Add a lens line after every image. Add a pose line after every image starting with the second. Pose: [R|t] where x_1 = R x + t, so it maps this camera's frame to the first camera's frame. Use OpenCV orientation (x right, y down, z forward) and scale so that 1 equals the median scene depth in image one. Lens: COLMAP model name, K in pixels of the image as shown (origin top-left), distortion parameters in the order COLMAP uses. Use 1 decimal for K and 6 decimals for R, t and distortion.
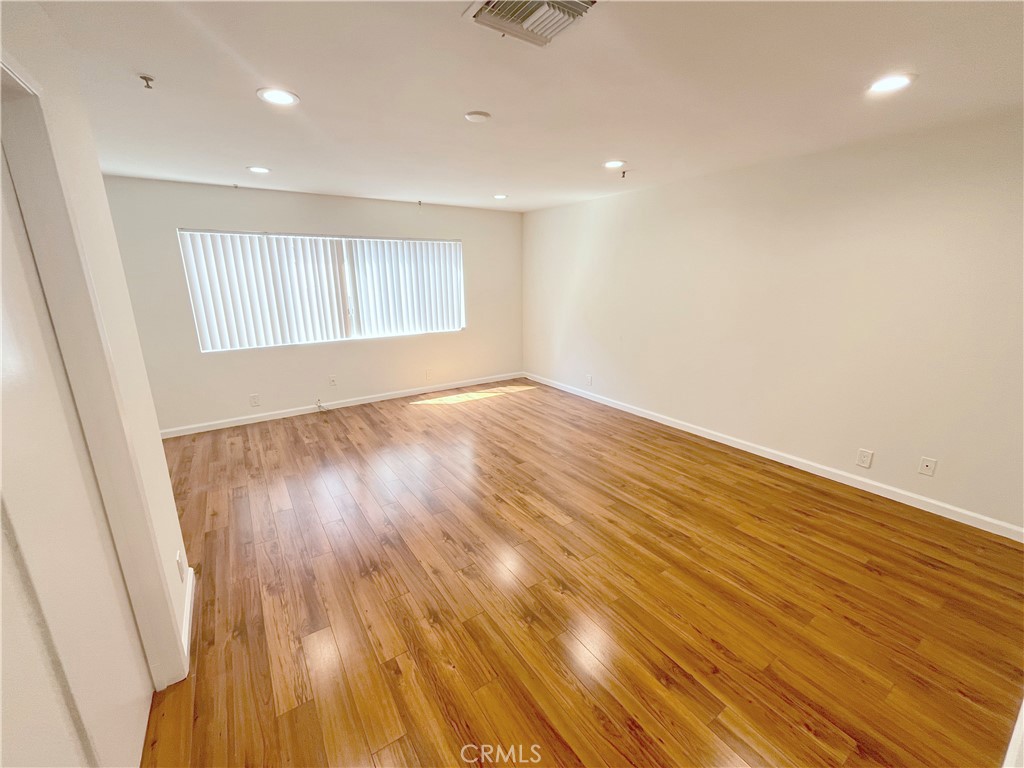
lens RADIAL K [[415.6, 0, 512.1], [0, 415.6, 380.5], [0, 0, 1]] dist [-0.004737, -0.000668]
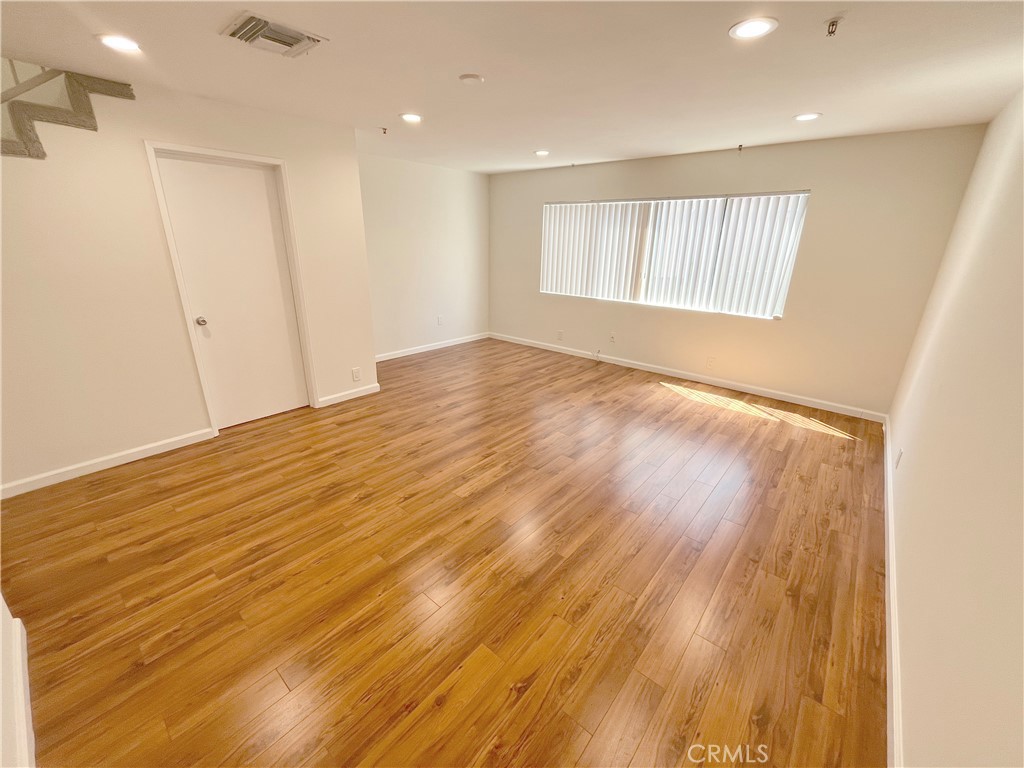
lens RADIAL K [[415.6, 0, 507.1], [0, 415.6, 382.2], [0, 0, 1]] dist [-0.004737, -0.000668]
pose [[0.263755, 0.326723, -0.907571, 0.630594], [-0.256301, 0.930804, 0.260601, -0.124153], [0.929916, 0.163876, 0.329243, 0.481683]]
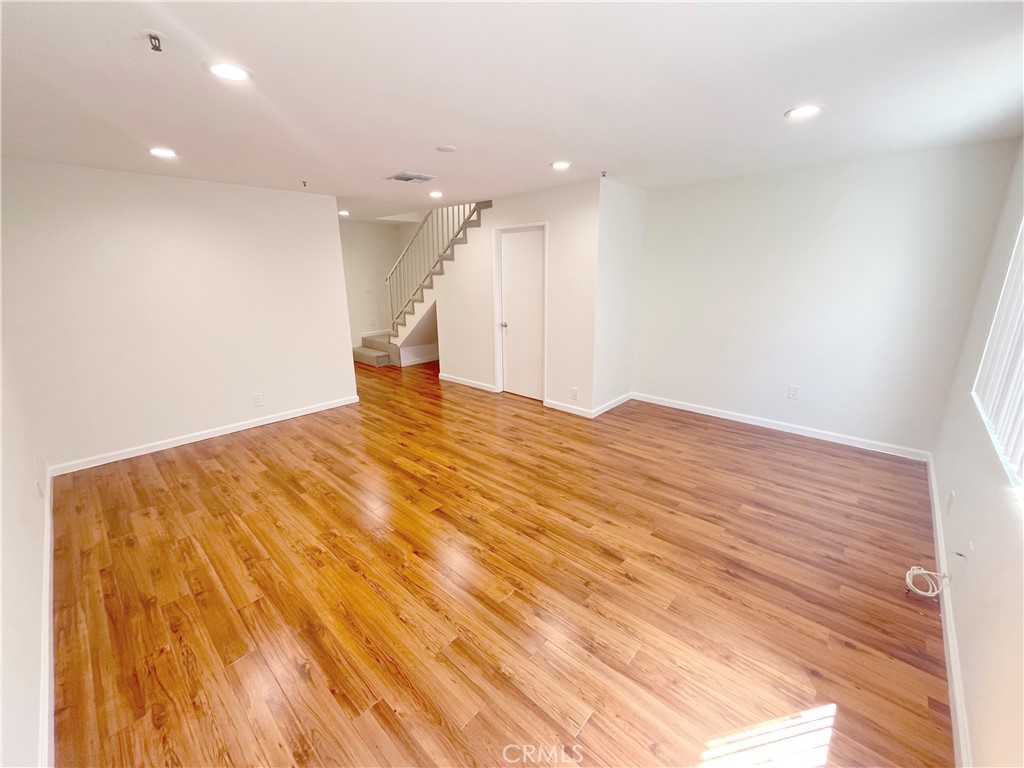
lens RADIAL K [[415.6, 0, 512.1], [0, 415.6, 385.1], [0, 0, 1]] dist [-0.004737, -0.000668]
pose [[-0.973956, 0.078608, -0.212674, 0.025600], [-0.036226, 0.871980, 0.488200, -0.351489], [0.223824, 0.483189, -0.846422, 1.373212]]
